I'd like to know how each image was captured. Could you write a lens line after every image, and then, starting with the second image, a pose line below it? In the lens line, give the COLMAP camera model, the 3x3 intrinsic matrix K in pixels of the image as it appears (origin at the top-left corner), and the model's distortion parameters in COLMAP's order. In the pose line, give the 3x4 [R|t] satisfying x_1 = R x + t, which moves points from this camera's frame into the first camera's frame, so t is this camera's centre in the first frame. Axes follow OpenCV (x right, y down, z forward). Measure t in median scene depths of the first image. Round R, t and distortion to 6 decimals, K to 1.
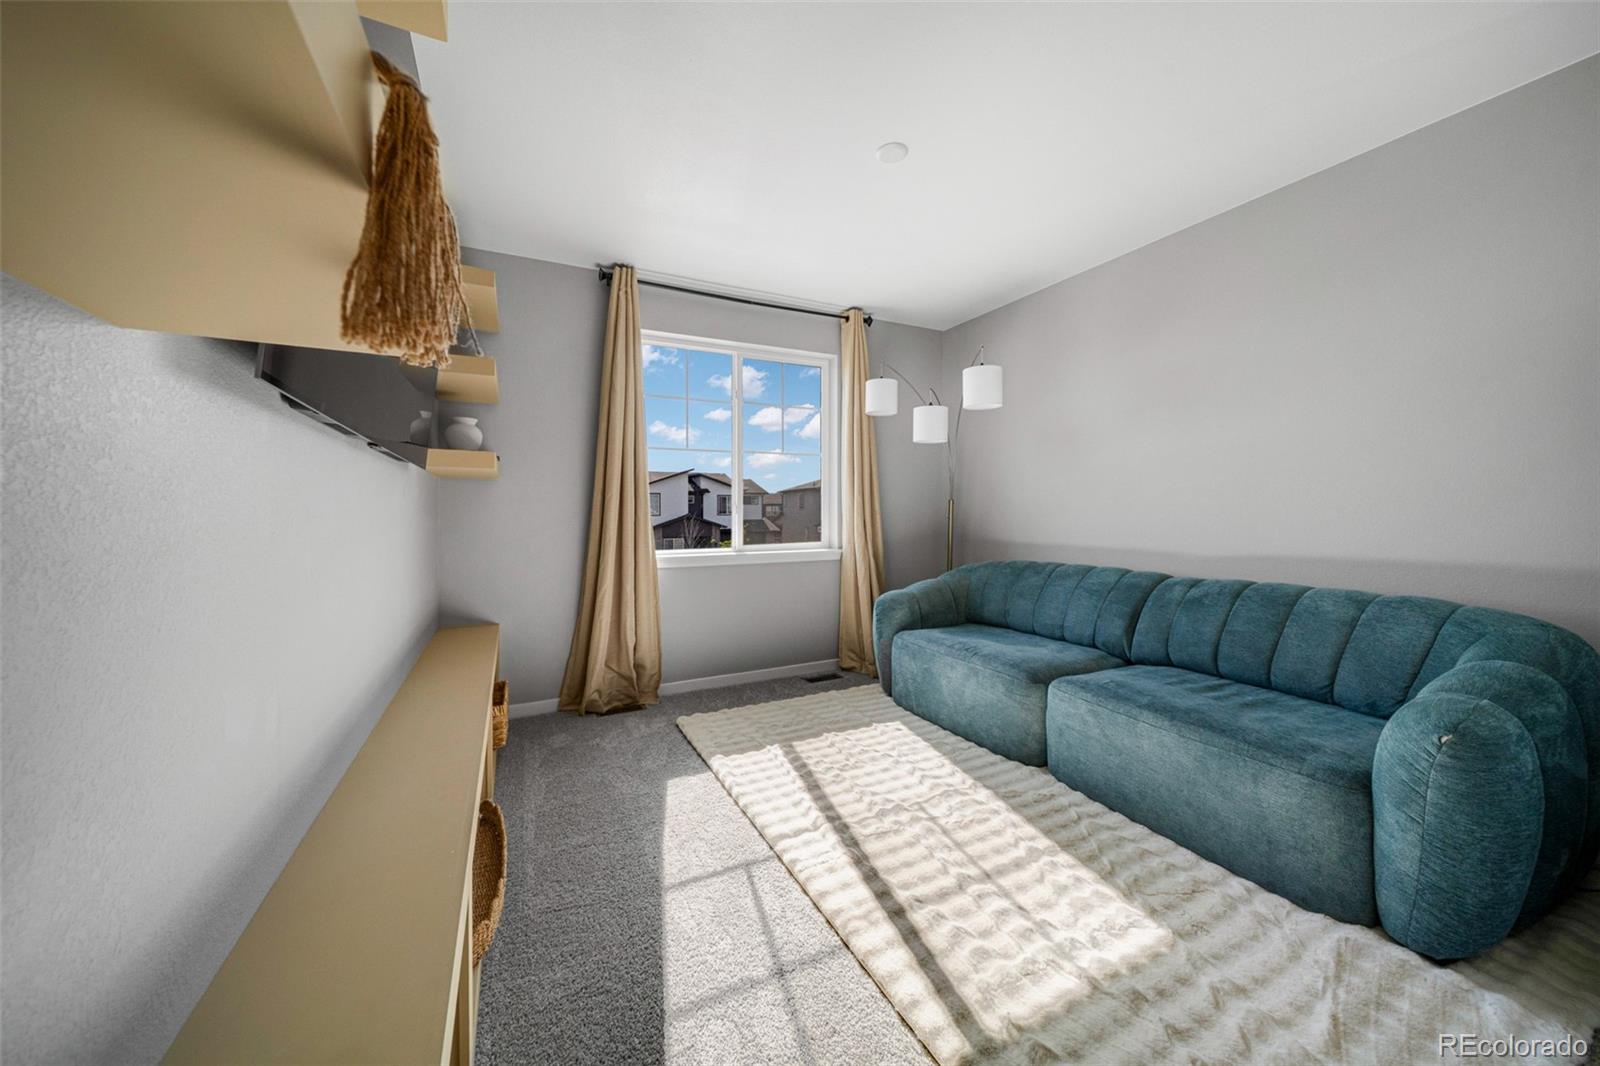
lens RADIAL K [[569.9, 0, 807.9], [0, 569.9, 509.8], [0, 0, 1]] dist [-0.005964, -0.000058]
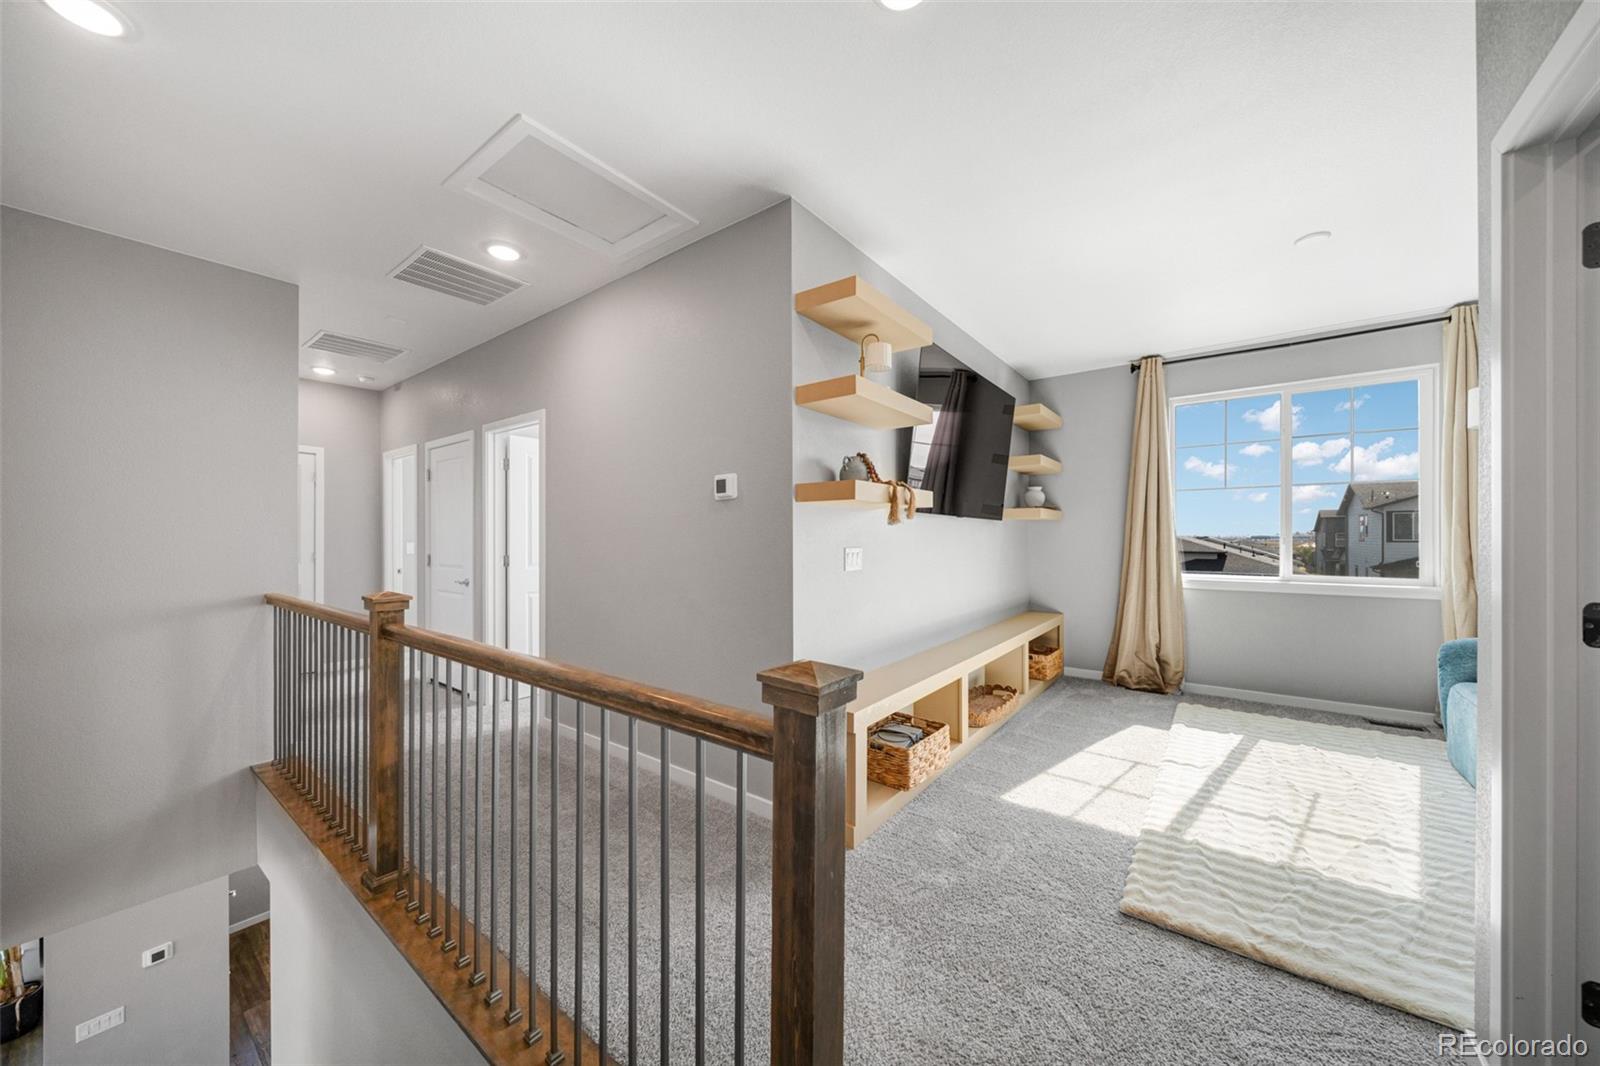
lens RADIAL K [[569.9, 0, 797.4], [0, 569.9, 535.1], [0, 0, 1]] dist [-0.005964, -0.000058]
pose [[0.446700, 0.003526, -0.894677, 0.609570], [0.004142, 0.999973, 0.006009, -0.030656], [0.894674, -0.006390, 0.446673, -0.400809]]
